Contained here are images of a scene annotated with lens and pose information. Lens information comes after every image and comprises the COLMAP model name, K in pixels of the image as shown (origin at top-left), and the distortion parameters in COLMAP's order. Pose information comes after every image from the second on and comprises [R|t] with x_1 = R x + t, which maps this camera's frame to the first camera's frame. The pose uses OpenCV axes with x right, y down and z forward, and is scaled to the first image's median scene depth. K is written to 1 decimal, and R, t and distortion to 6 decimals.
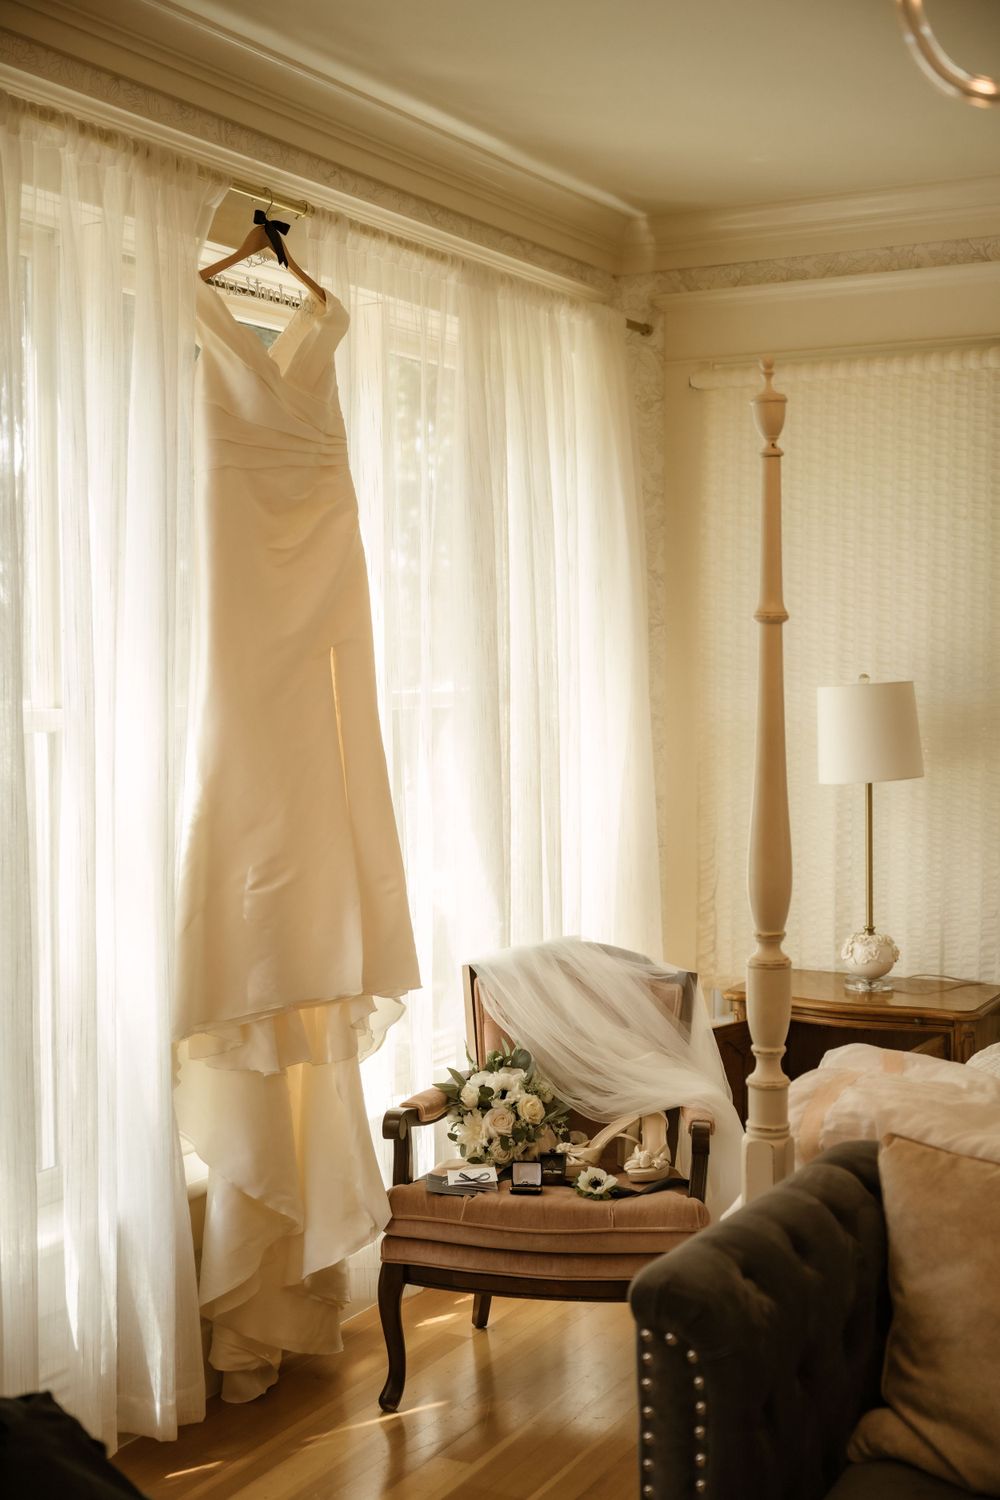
lens RADIAL K [[1889.1, 0, 500.0], [0, 1889.1, 750.0], [0, 0, 1]] dist [-0.000395, -0.000819]
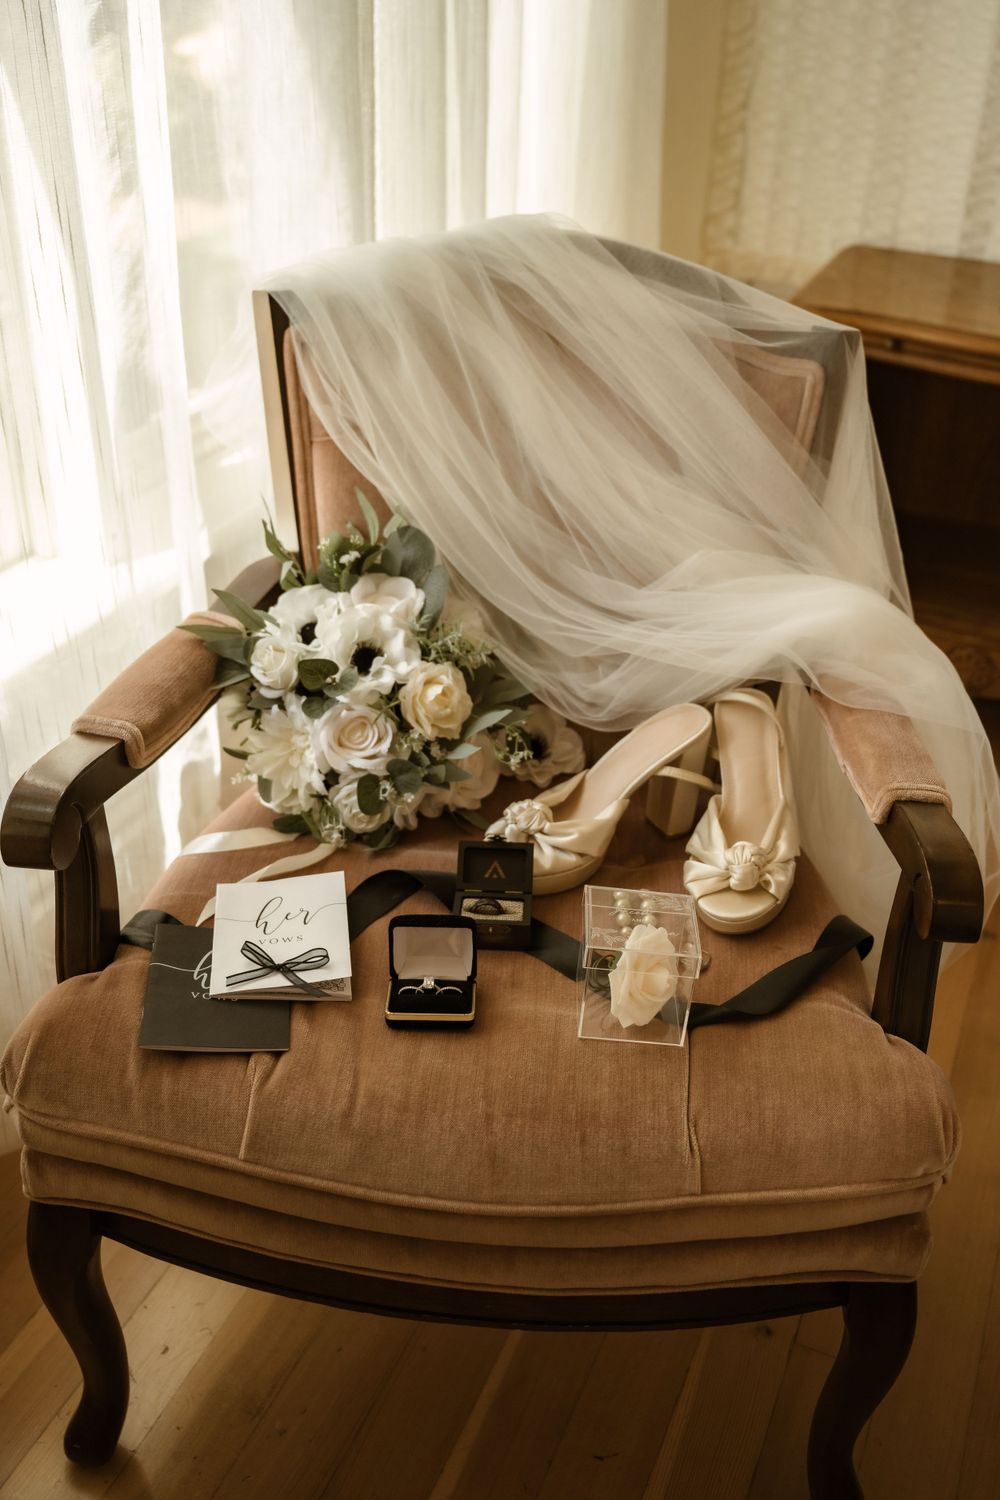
lens RADIAL K [[1651.7, 0, 547.7], [0, 1651.7, 749.5], [0, 0, 1]] dist [-0.001666, -0.012880]
pose [[0.993731, -0.012832, 0.111057, 0.001383], [-0.038103, 0.895039, 0.444357, 0.047286], [-0.105102, -0.445803, 0.888939, 0.677810]]
